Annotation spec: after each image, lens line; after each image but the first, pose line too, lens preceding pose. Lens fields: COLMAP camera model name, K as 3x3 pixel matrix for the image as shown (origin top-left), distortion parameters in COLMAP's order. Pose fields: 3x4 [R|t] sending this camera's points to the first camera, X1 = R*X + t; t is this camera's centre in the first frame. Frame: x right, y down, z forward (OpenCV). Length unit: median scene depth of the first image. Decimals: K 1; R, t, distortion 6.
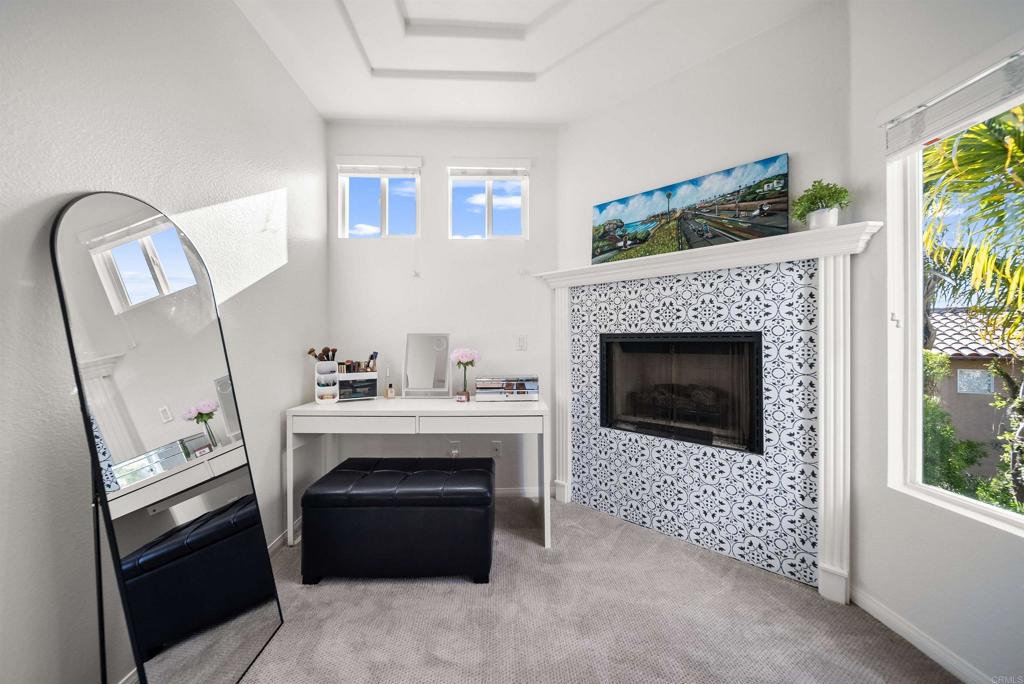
lens RADIAL K [[410.5, 0, 509.2], [0, 410.5, 341.5], [0, 0, 1]] dist [-0.000760, -0.000261]
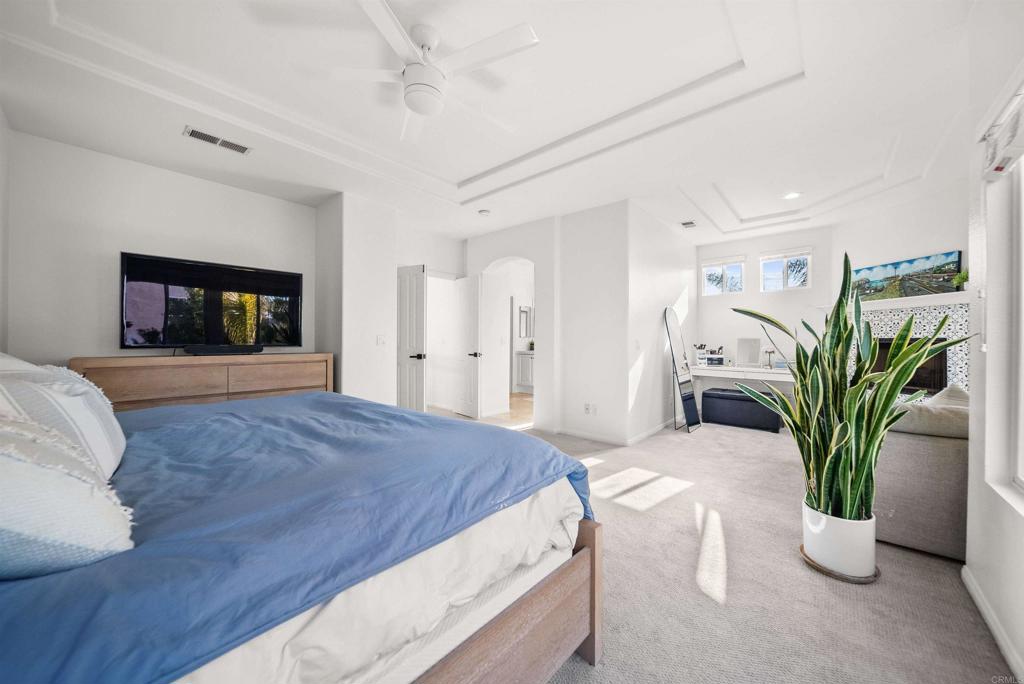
lens RADIAL K [[362.2, 0, 512.0], [0, 362.2, 342.0], [0, 0, 1]] dist [0.001313, -0.000138]
pose [[0.728730, 0.004894, -0.684784, 0.245475], [-0.001315, 0.999983, 0.005748, -0.010437], [0.684800, -0.003289, 0.728724, -1.521762]]
